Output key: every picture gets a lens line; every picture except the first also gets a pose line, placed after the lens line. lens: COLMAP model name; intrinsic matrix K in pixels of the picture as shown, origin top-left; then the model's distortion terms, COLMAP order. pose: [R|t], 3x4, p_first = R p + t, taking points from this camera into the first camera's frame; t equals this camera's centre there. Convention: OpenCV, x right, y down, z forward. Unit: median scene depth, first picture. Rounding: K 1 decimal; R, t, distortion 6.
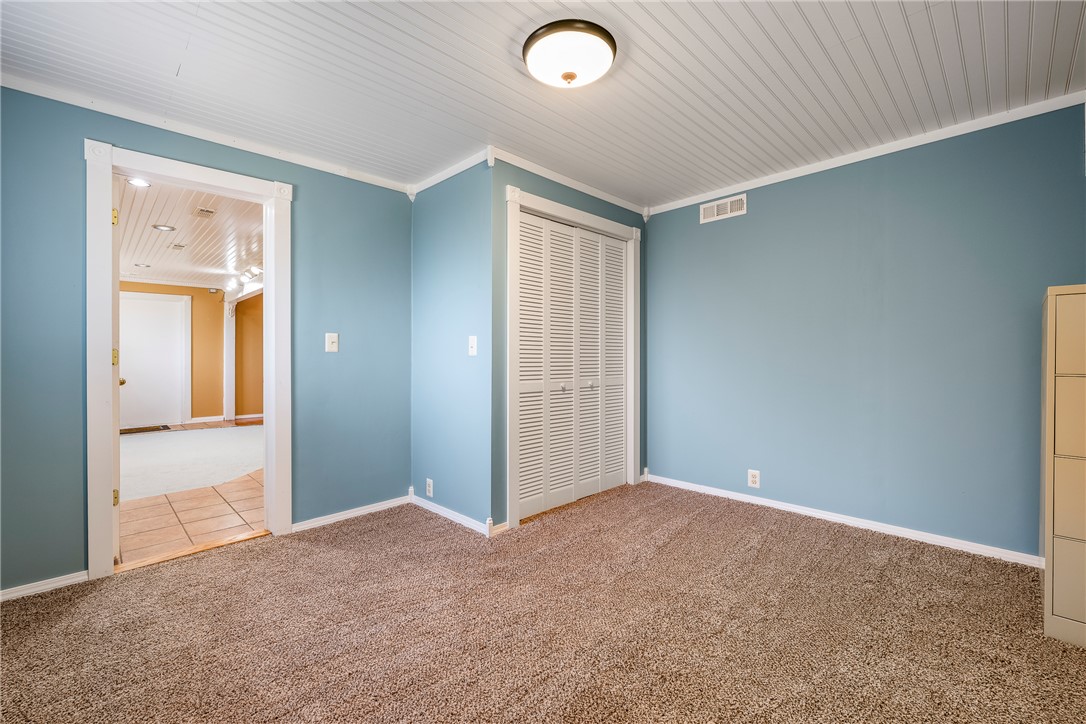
lens RADIAL K [[463.0, 0, 547.3], [0, 463.0, 355.7], [0, 0, 1]] dist [0.000699, 0.000126]
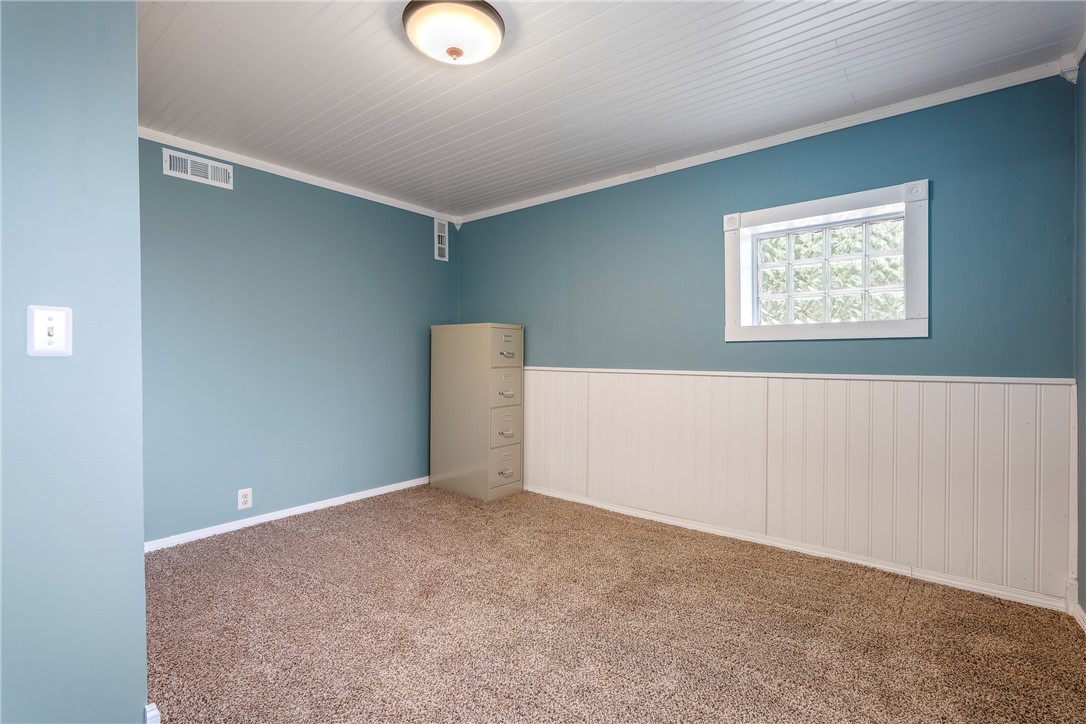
lens RADIAL K [[503.9, 0, 546.2], [0, 503.9, 362.8], [0, 0, 1]] dist [0.002001, 0.000095]
pose [[-0.132352, -0.010813, 0.991144, -0.571866], [0.002221, 0.999935, 0.011205, -0.000271], [-0.991200, 0.003684, -0.132319, 0.564474]]
